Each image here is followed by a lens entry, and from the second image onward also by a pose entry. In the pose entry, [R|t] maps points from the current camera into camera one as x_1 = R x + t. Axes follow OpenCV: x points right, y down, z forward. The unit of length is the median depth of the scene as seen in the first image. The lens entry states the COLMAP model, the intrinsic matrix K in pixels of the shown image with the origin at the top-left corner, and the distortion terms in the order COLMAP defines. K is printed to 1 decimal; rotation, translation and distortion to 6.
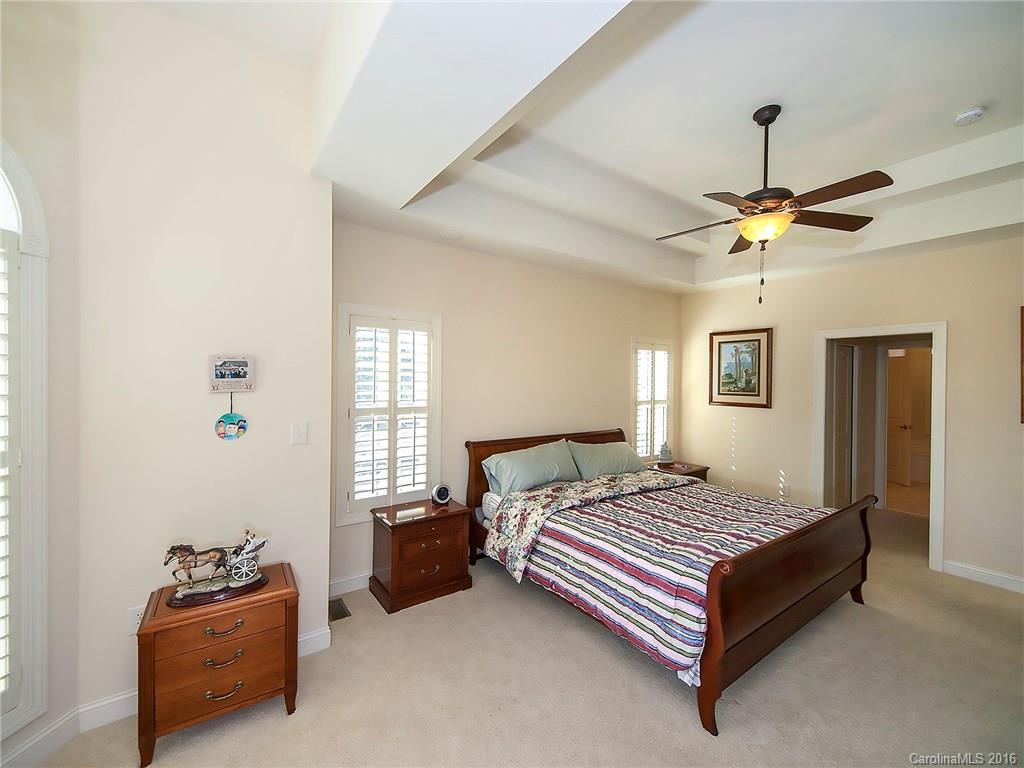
lens RADIAL K [[436.7, 0, 512.0], [0, 436.7, 384.0], [0, 0, 1]] dist [0.123819, 0.000011]
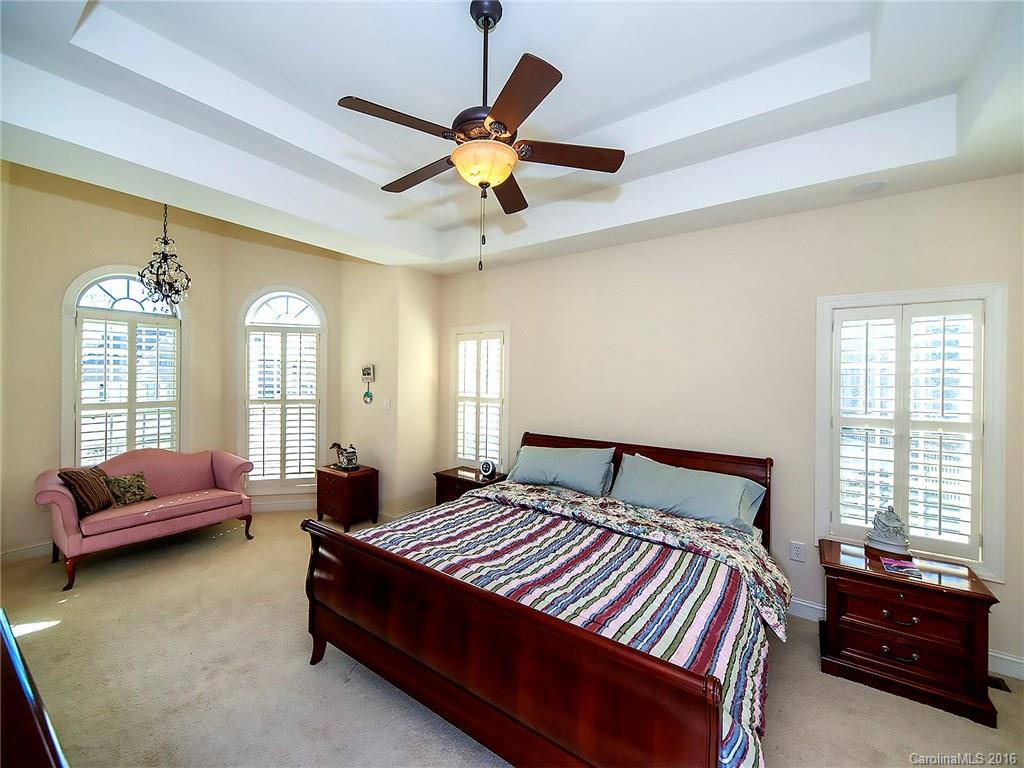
lens RADIAL K [[418.0, 0, 512.0], [0, 418.0, 384.0], [0, 0, 1]] dist [-0.000759, -0.000063]
pose [[0.339775, 0.006709, -0.940483, 0.949691], [-0.017063, 0.999854, 0.000968, 0.009060], [0.940352, 0.015718, 0.339840, 0.640926]]
